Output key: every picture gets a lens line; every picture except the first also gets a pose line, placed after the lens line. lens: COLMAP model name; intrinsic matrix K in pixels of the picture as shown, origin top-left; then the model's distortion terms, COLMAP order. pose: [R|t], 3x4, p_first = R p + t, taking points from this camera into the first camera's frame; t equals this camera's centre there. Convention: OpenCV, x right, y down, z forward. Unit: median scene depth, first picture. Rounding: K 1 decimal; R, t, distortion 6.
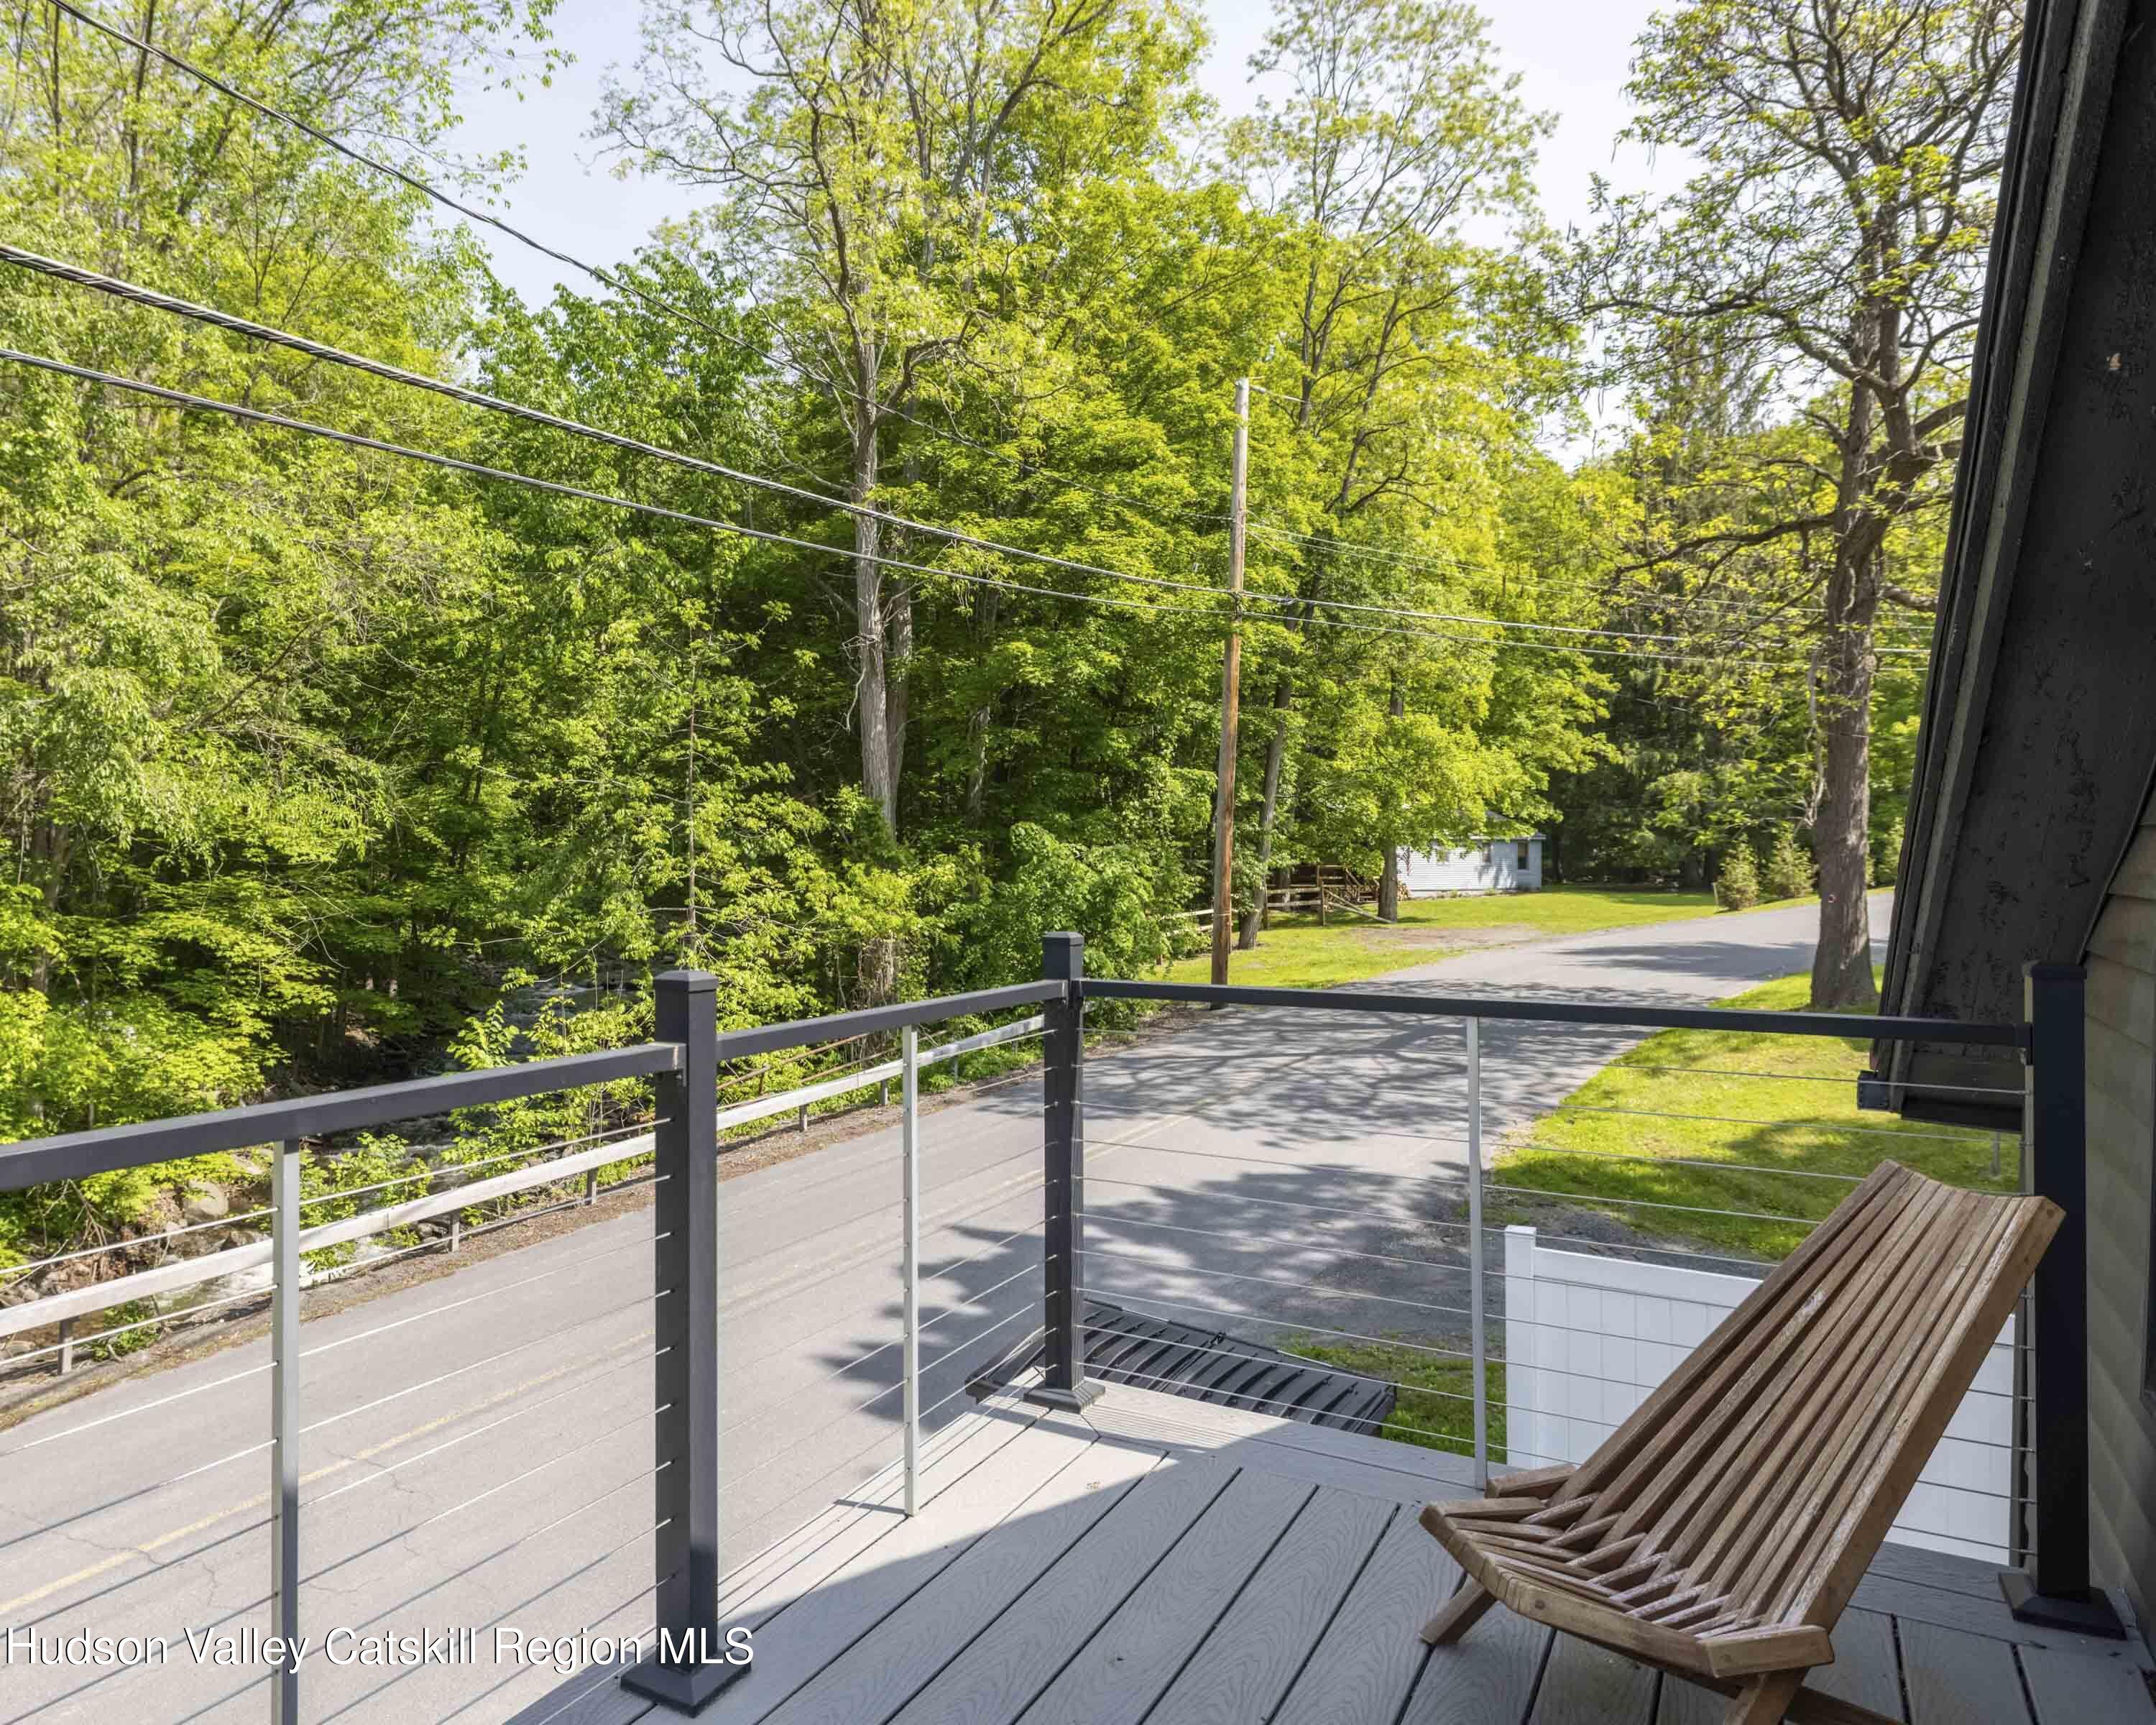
lens RADIAL K [[1485.3, 0, 1077.1], [0, 1485.3, 835.6], [0, 0, 1]] dist [-0.002479, -0.001180]
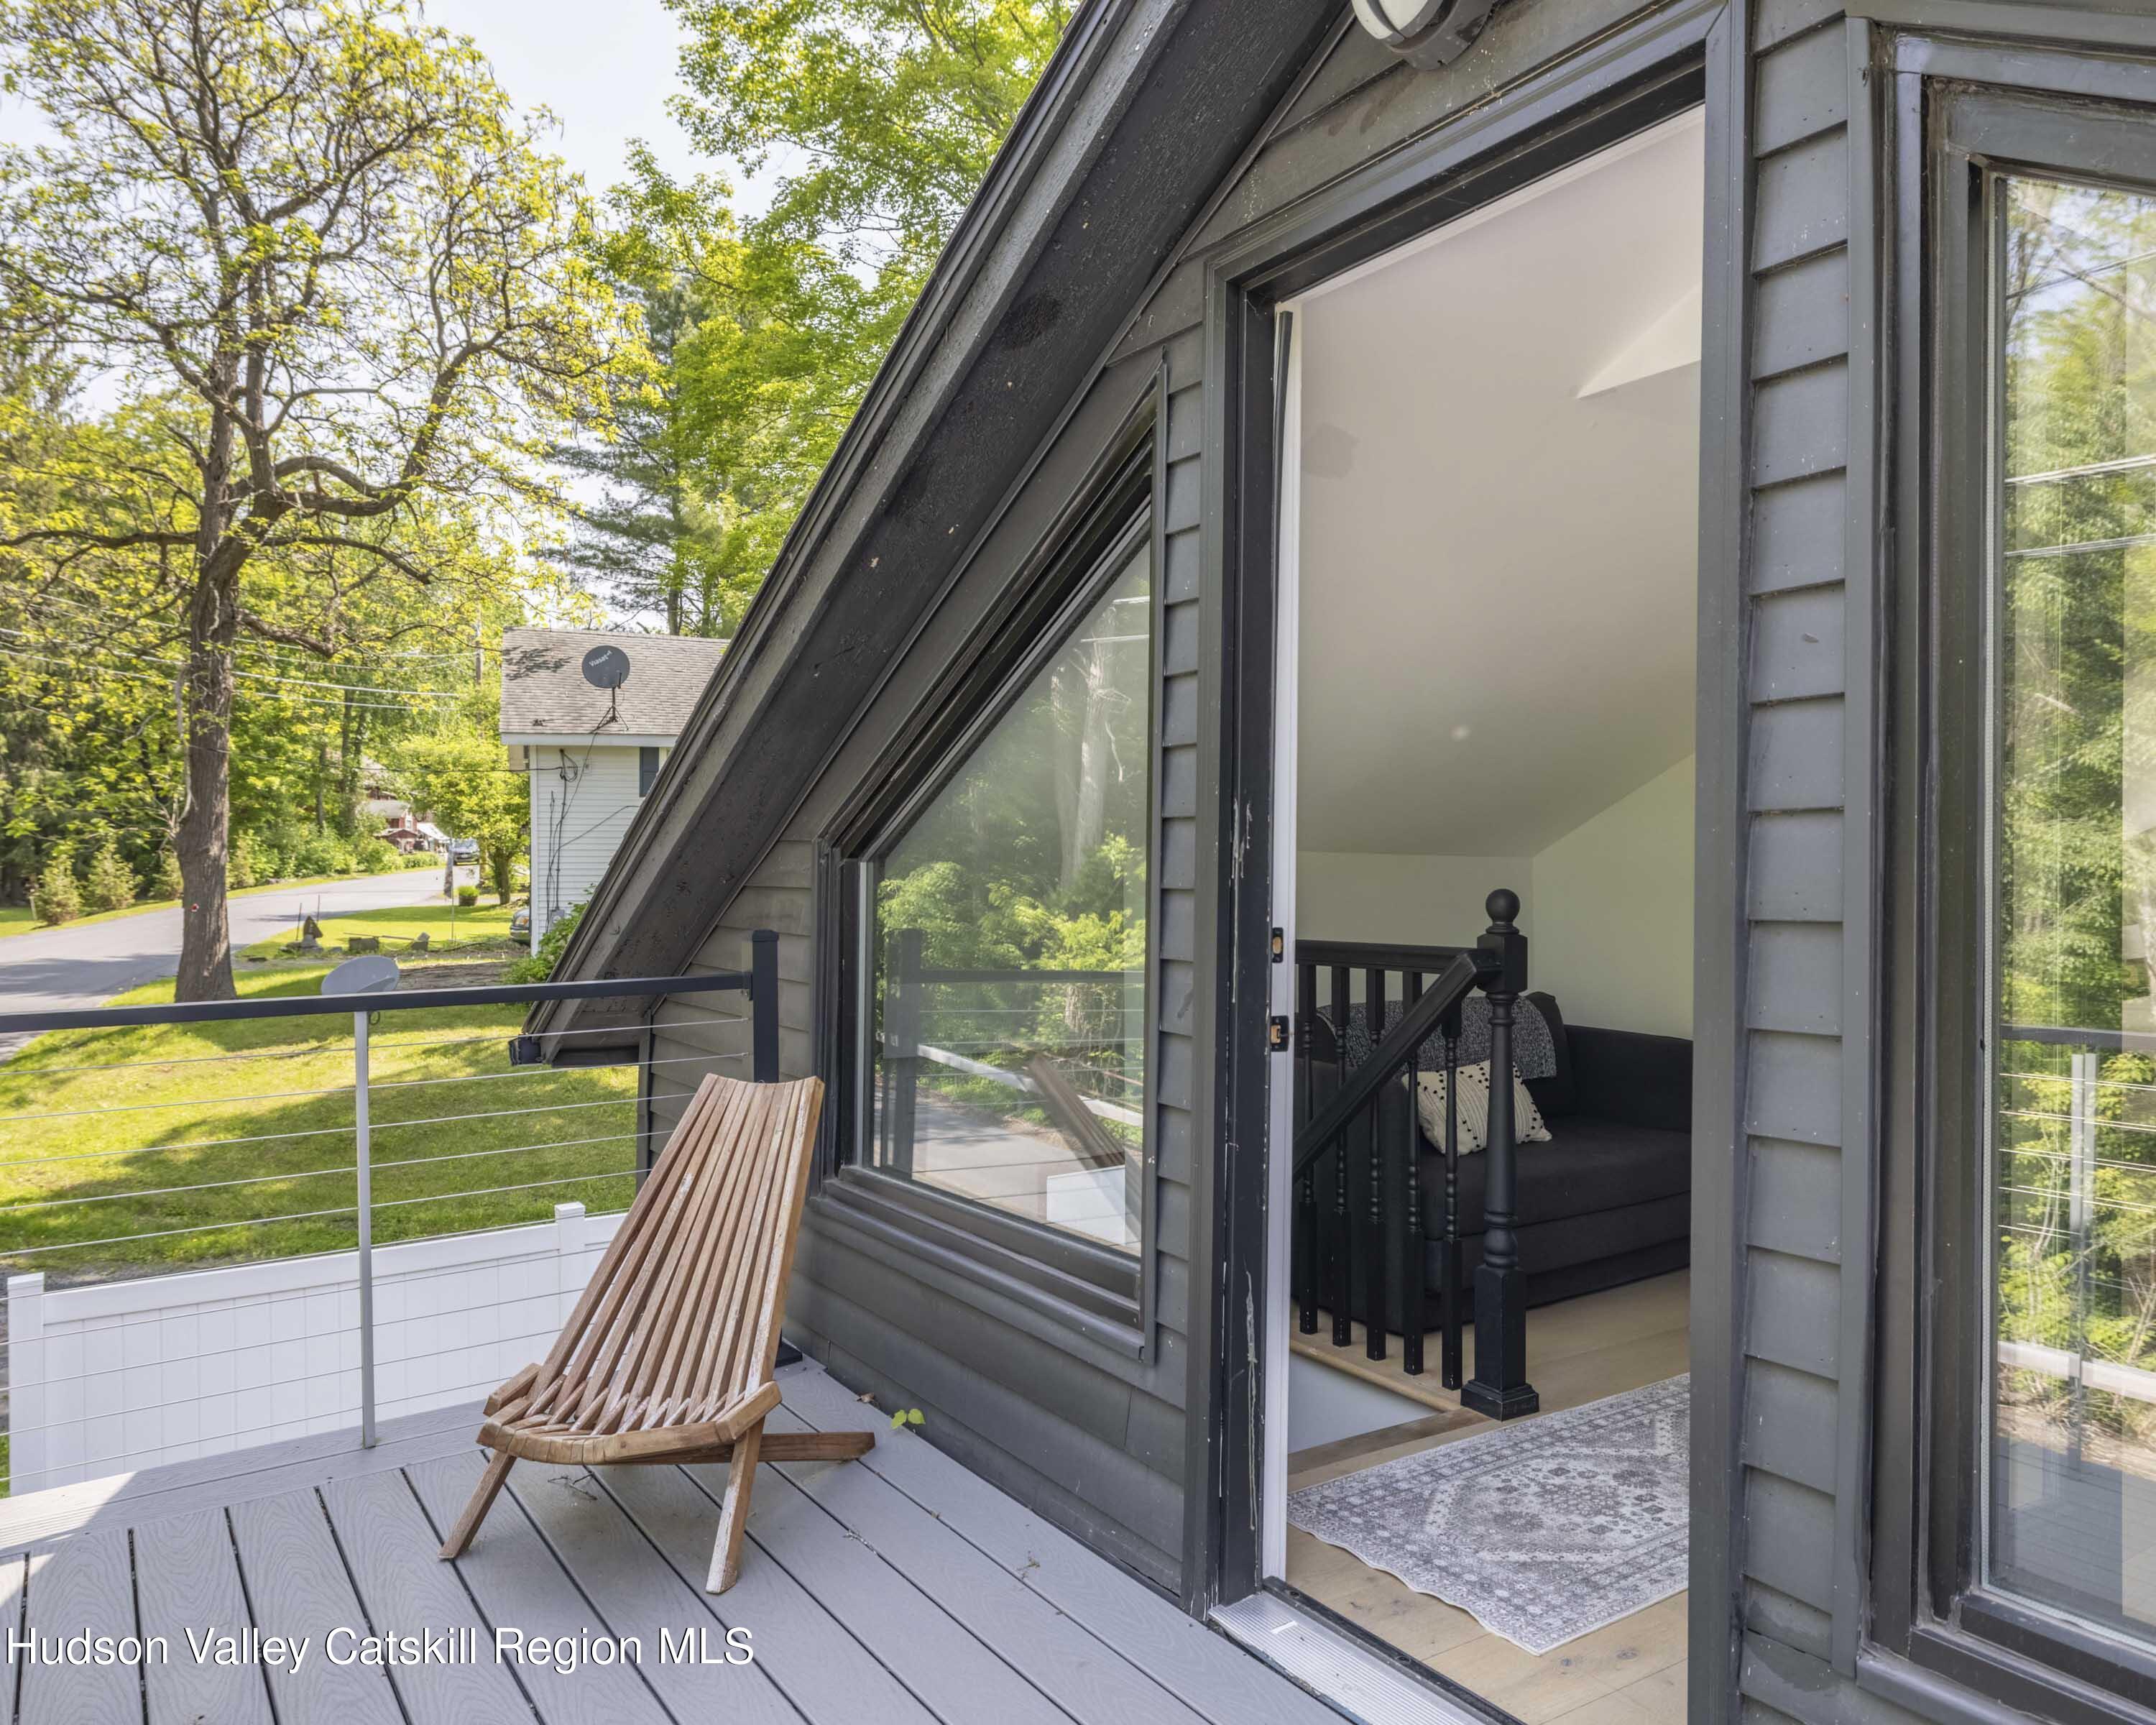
lens RADIAL K [[1485.3, 0, 1077.1], [0, 1485.3, 835.6], [0, 0, 1]] dist [-0.002479, -0.001180]
pose [[0.380345, 0.013008, 0.924753, -0.213358], [-0.004987, 0.999915, -0.012014, 0.001772], [-0.924831, -0.000043, 0.380377, 0.044175]]
